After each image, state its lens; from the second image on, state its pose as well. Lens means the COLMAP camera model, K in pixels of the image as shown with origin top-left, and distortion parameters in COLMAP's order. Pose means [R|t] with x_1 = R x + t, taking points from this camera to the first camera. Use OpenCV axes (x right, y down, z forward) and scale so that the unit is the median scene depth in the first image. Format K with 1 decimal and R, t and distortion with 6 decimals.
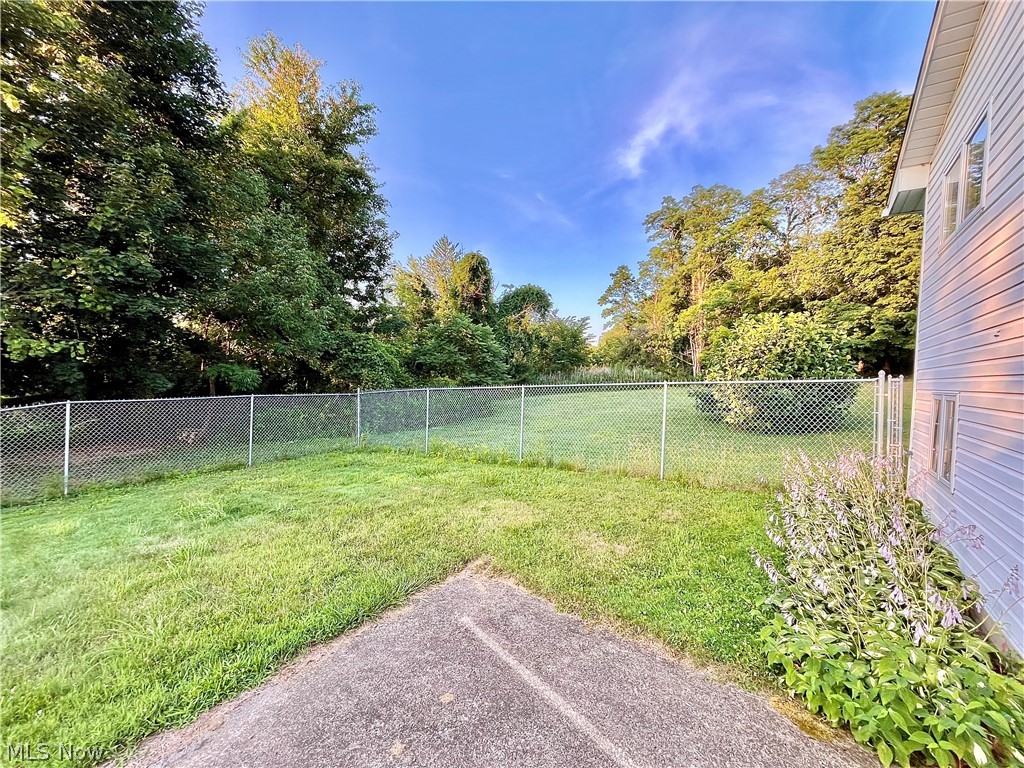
lens RADIAL K [[415.0, 0, 511.9], [0, 415.0, 380.7], [0, 0, 1]] dist [-0.003307, -0.000274]
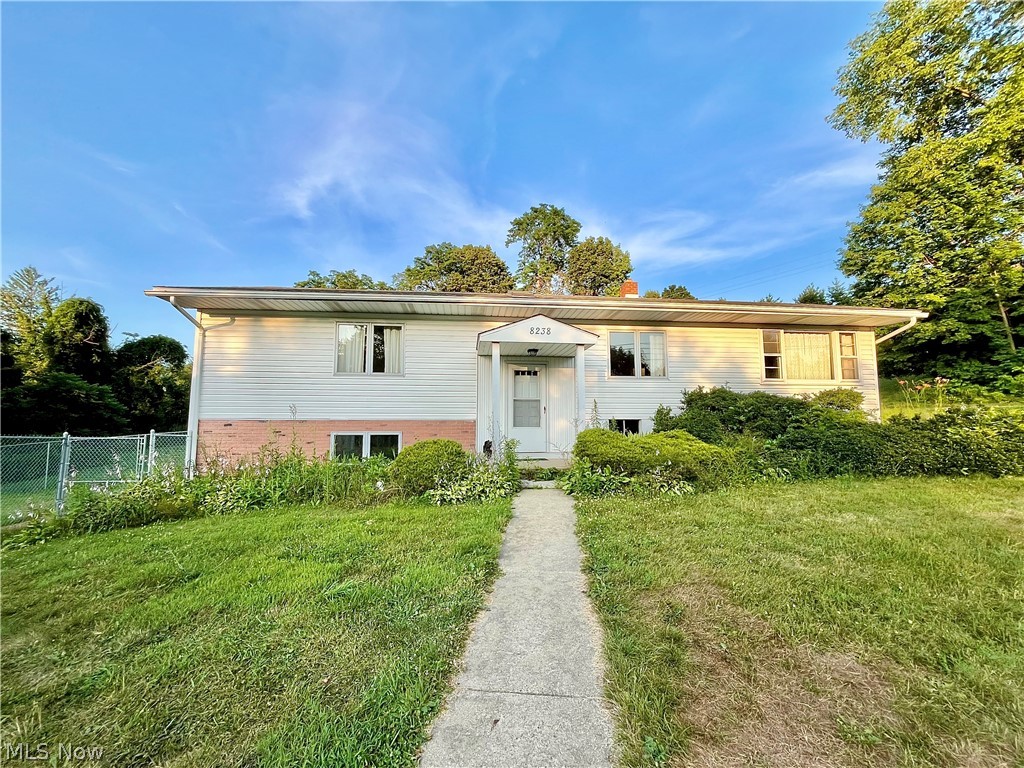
lens RADIAL K [[415.0, 0, 504.1], [0, 415.0, 387.3], [0, 0, 1]] dist [-0.003307, -0.000274]
pose [[0.740737, 0.014383, 0.671642, -0.009987], [0.044786, 0.996489, -0.070732, -0.003286], [-0.670301, 0.082474, 0.737492, -0.251343]]
